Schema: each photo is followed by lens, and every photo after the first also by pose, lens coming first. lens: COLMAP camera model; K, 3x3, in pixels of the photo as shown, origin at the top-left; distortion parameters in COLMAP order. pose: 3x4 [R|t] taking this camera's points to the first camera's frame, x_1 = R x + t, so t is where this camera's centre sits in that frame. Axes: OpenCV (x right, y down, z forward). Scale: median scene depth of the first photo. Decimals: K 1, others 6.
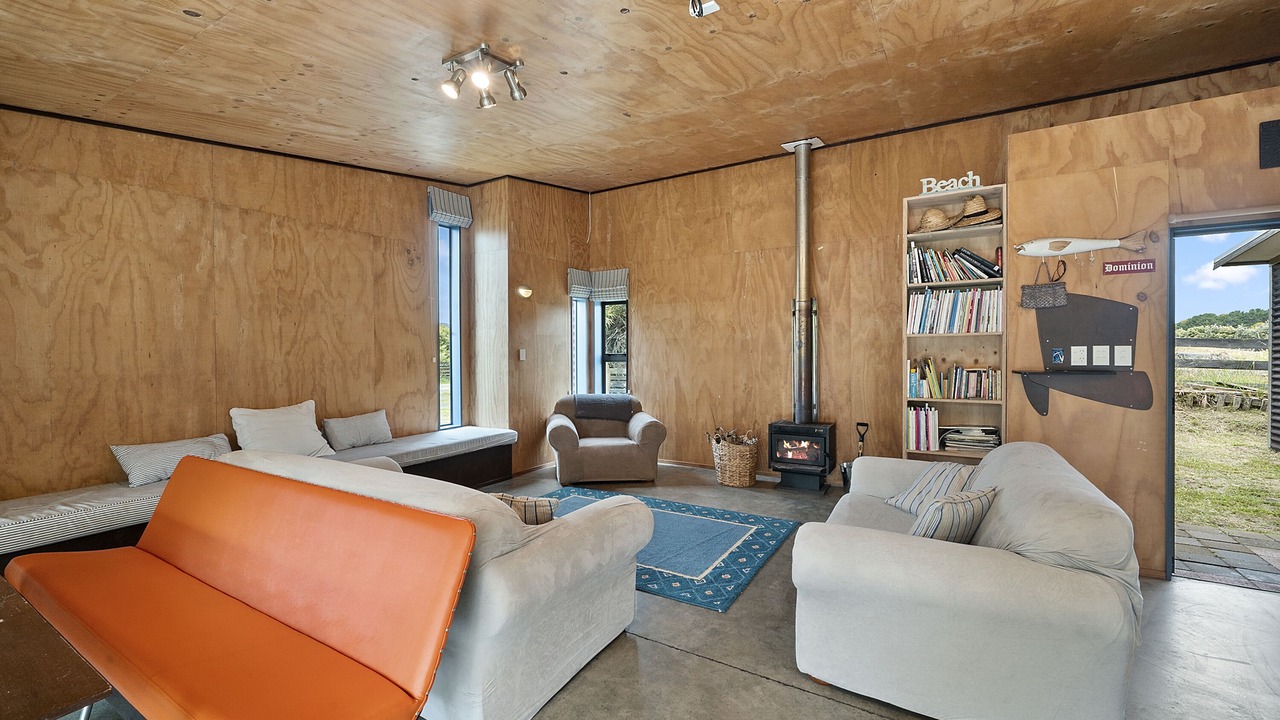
lens RADIAL K [[508.9, 0, 633.7], [0, 508.9, 357.9], [0, 0, 1]] dist [-0.002156, -0.000335]
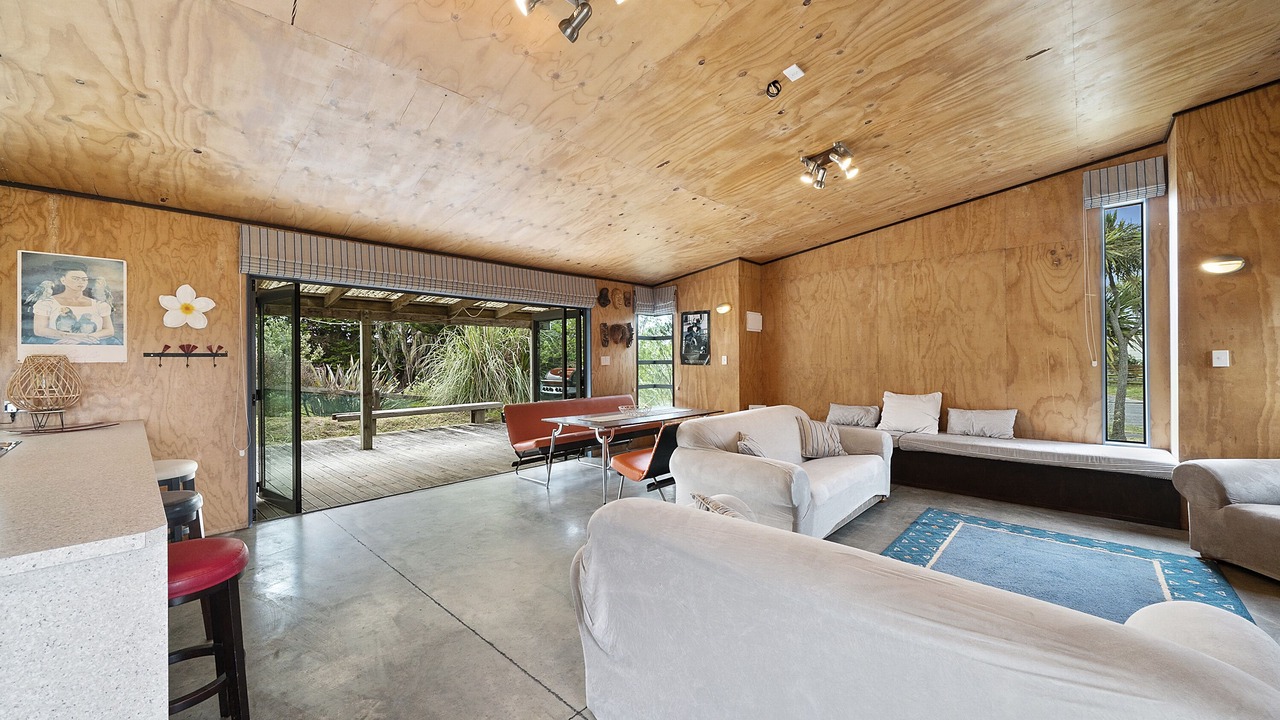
lens RADIAL K [[481.2, 0, 637.6], [0, 481.2, 355.7], [0, 0, 1]] dist [-0.004969, 0.000164]
pose [[-0.210741, -0.001186, -0.977541, 0.863527], [-0.005456, 0.999985, -0.000037, -0.008446], [0.977527, 0.005325, -0.210744, 0.571528]]
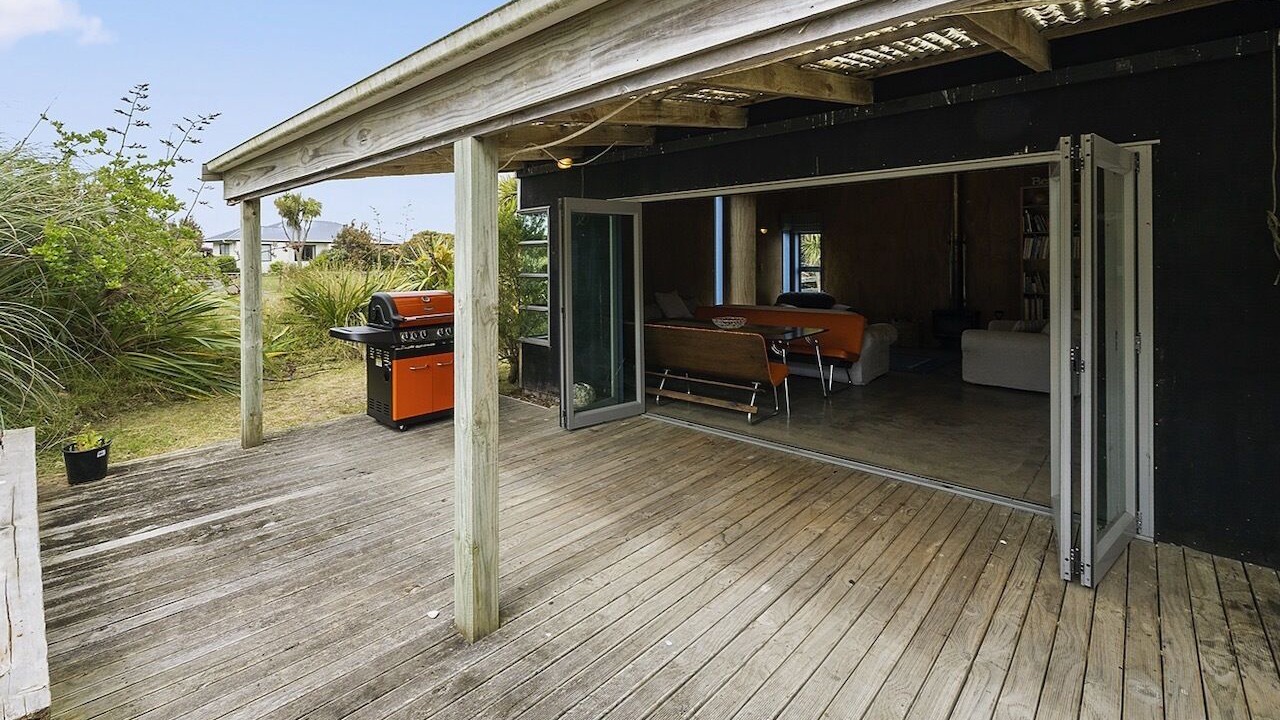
lens RADIAL K [[569.8, 0, 541.3], [0, 569.8, 260.2], [0, 0, 1]] dist [0.000103, 0.000290]
pose [[0.960993, 0.001106, -0.276572, -0.606799], [-0.004384, 0.999927, -0.011232, -0.008541], [0.276539, 0.012006, 0.960928, -1.550634]]
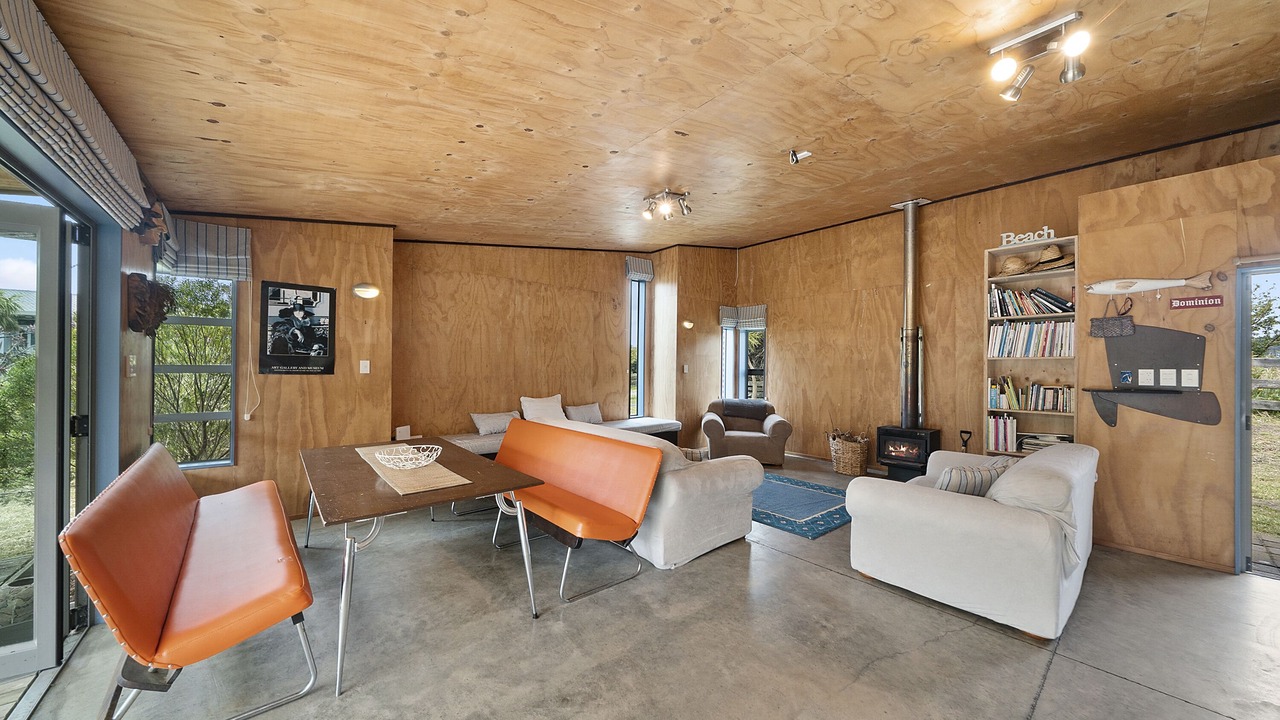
lens RADIAL K [[438.2, 0, 635.5], [0, 438.2, 364.2], [0, 0, 1]] dist [0.000870, 0.000073]
pose [[0.946315, 0.012959, -0.322986, 0.065032], [-0.018968, 0.999701, -0.015463, 0.003040], [0.322688, 0.020759, 0.946278, -0.305010]]
